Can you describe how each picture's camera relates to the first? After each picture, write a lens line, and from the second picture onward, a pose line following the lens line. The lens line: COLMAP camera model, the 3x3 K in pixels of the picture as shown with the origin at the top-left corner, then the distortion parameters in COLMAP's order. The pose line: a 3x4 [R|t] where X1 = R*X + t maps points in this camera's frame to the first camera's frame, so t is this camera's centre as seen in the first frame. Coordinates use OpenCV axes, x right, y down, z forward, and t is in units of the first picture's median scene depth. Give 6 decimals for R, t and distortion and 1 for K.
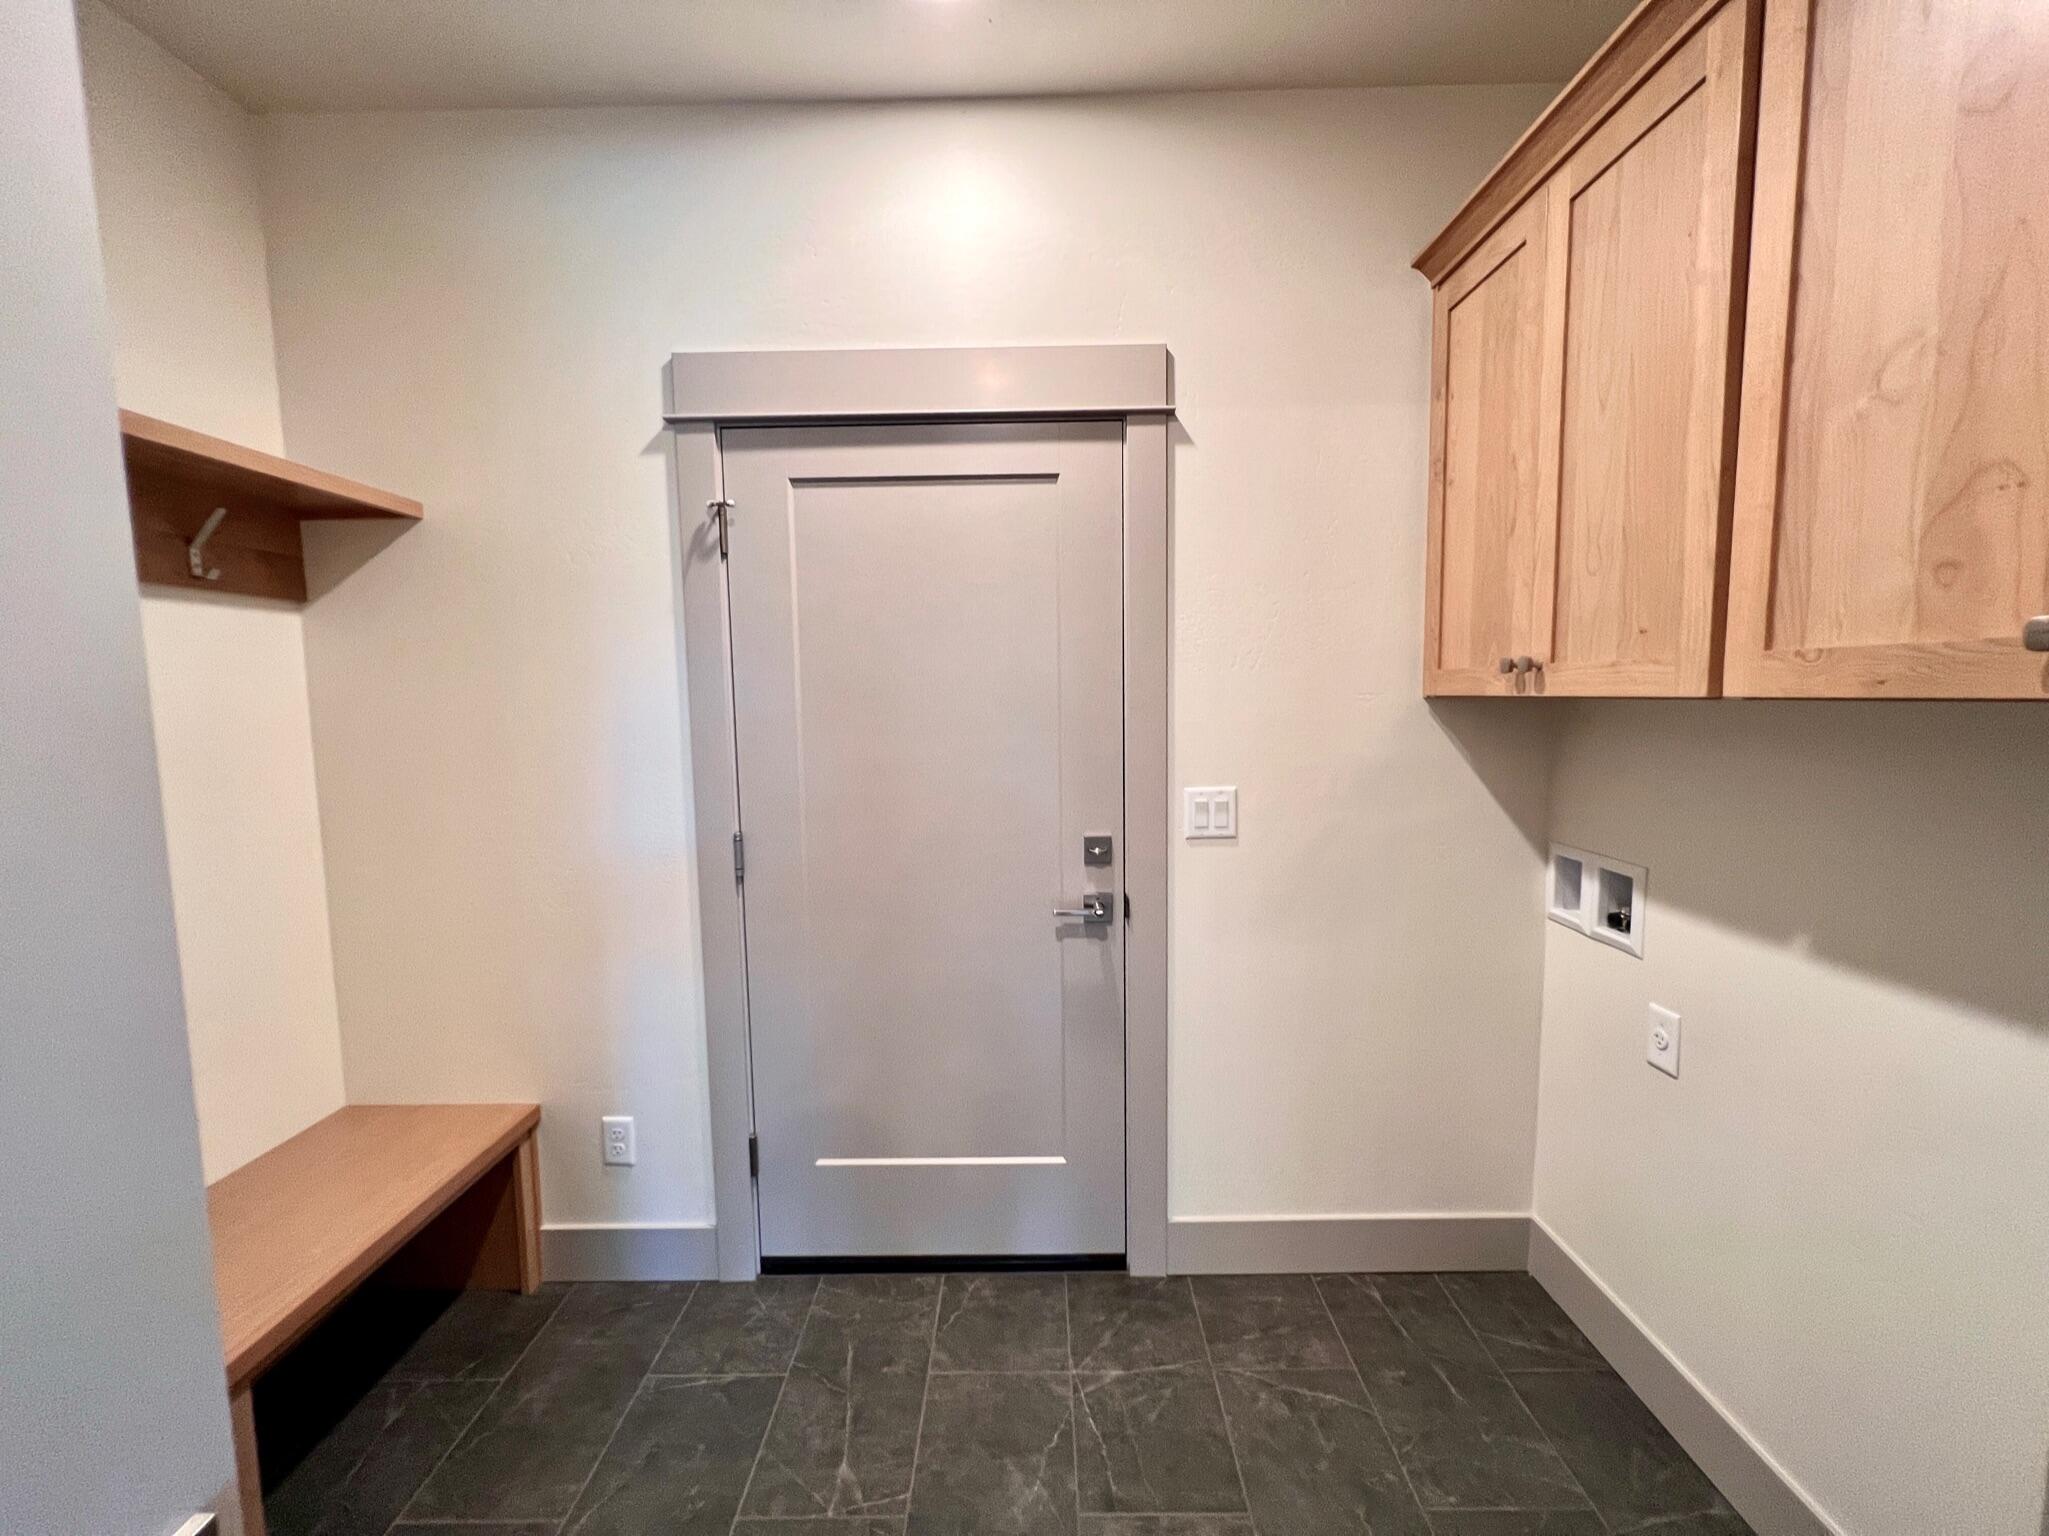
lens RADIAL K [[823.2, 0, 1028.0], [0, 823.2, 774.5], [0, 0, 1]] dist [-0.001102, 0.001036]
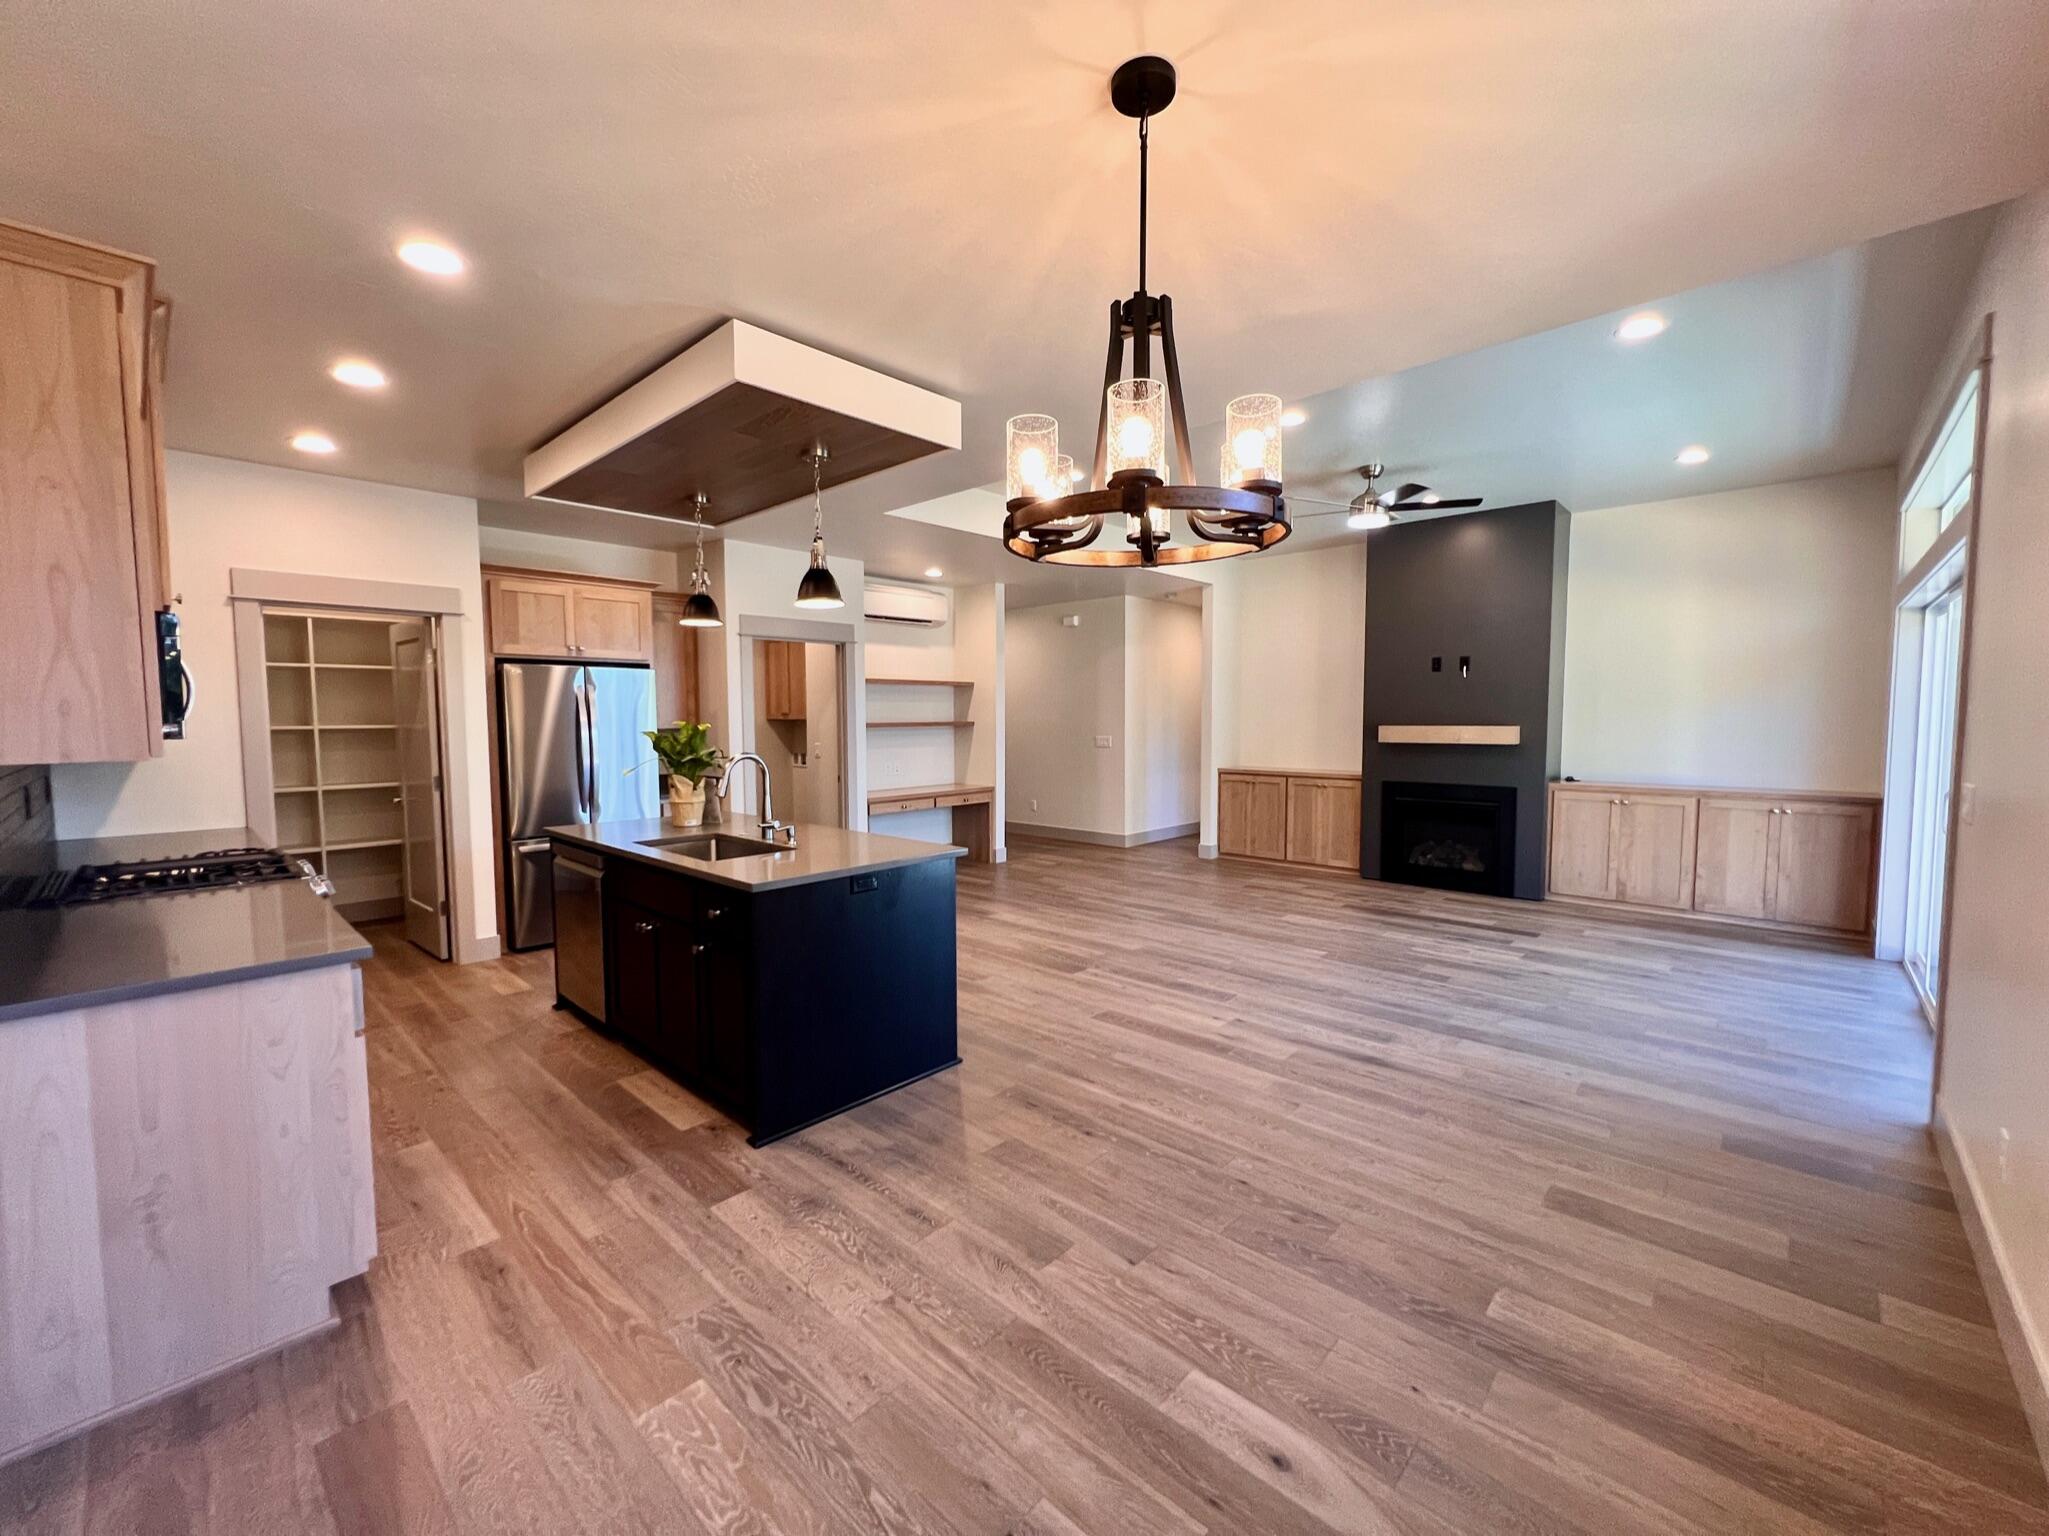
lens RADIAL K [[825.0, 0, 1027.1], [0, 825.0, 766.5], [0, 0, 1]] dist [-0.003563, 0.001665]
pose [[0.678087, -0.034914, 0.734152, -1.989705], [0.060594, 0.998126, -0.008499, 0.307190], [-0.732480, 0.050249, 0.678932, -3.295332]]
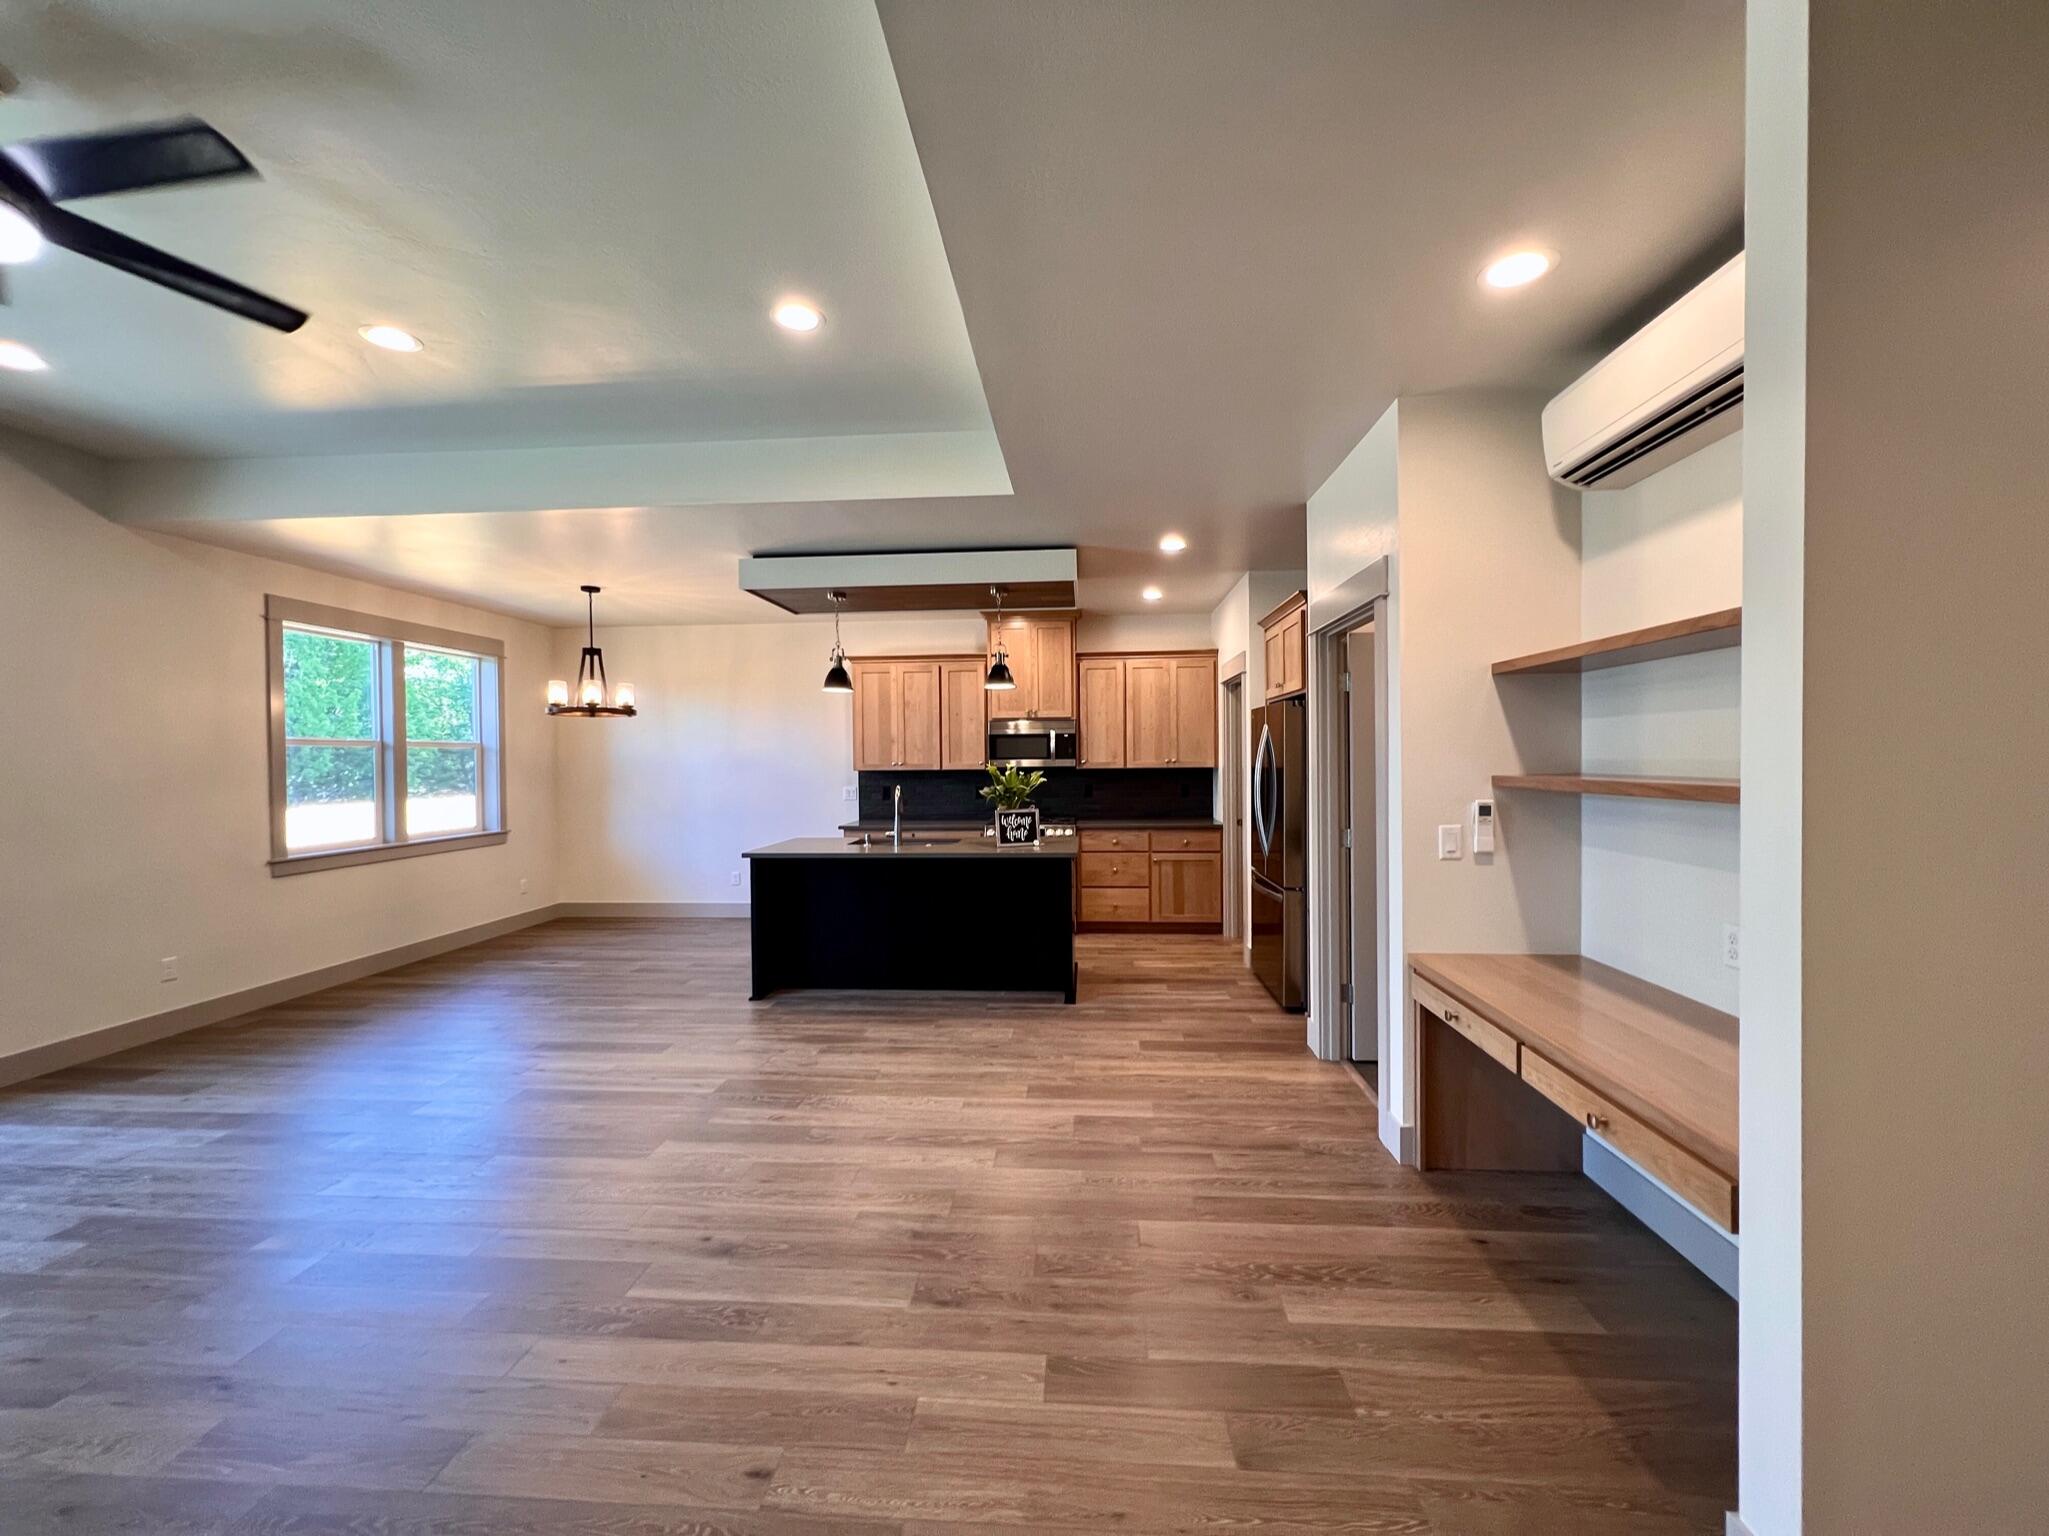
lens RADIAL K [[825.0, 0, 1026.6], [0, 825.0, 767.2], [0, 0, 1]] dist [-0.003563, 0.001665]
pose [[-0.069252, 0.027061, -0.997232, 1.882456], [-0.077347, 0.996477, 0.032412, 0.024759], [0.994596, 0.079377, -0.066915, -0.857098]]
